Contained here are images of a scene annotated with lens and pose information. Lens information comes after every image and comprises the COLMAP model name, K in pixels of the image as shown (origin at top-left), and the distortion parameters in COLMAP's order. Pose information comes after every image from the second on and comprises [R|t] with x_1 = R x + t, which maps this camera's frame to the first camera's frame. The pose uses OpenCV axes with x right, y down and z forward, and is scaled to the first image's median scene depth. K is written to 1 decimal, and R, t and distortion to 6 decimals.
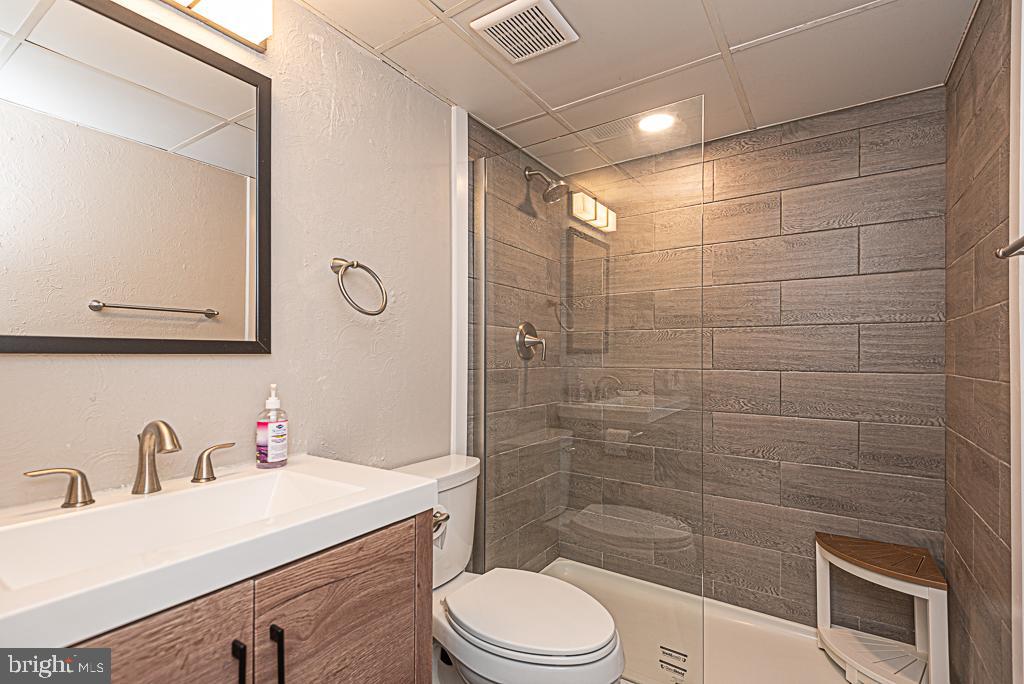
lens RADIAL K [[474.1, 0, 488.1], [0, 474.1, 353.5], [0, 0, 1]] dist [0.027505, -0.014327]
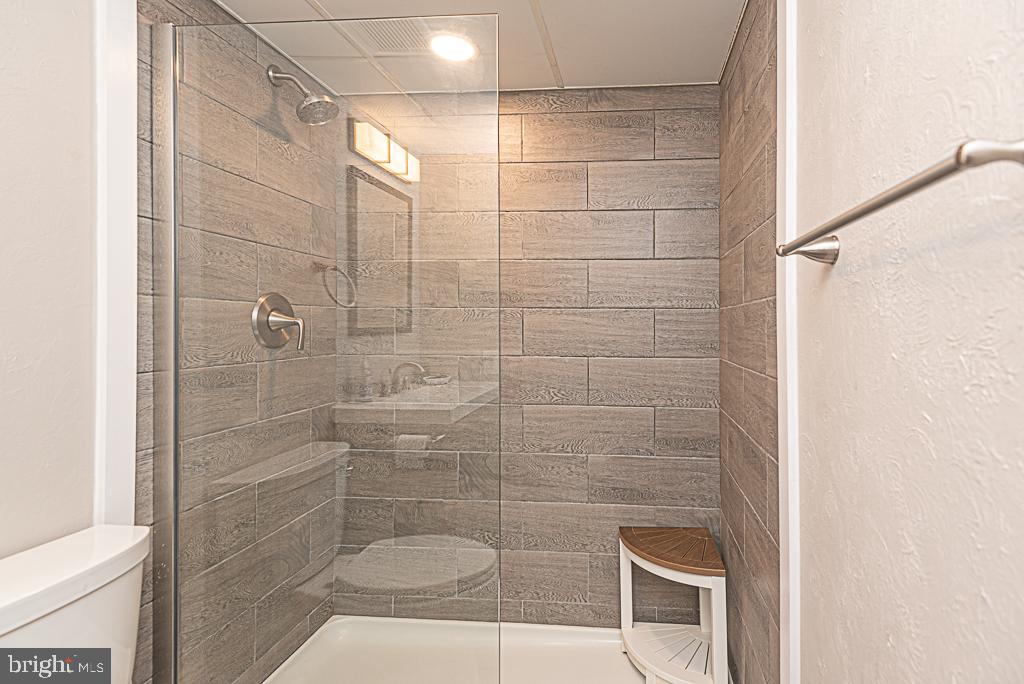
lens RADIAL K [[474.1, 0, 619.5], [0, 474.1, 324.8], [0, 0, 1]] dist [0.027505, -0.014327]
pose [[0.828667, -0.012302, 0.559606, 0.154362], [0.004256, 0.999868, 0.015678, -0.041457], [-0.559725, -0.010610, 0.828610, 0.214251]]
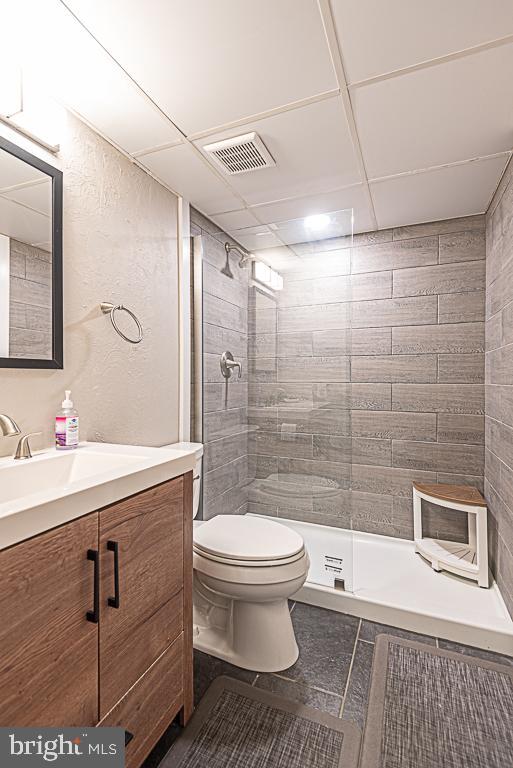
lens RADIAL K [[355.5, 0, 226.2], [0, 355.5, 377.8], [0, 0, 1]] dist [0.027505, -0.014327]
pose [[0.987660, 0.003368, 0.156578, -0.127361], [-0.003812, 0.999990, 0.002532, 0.018365], [-0.156568, -0.003097, 0.987662, -0.096304]]
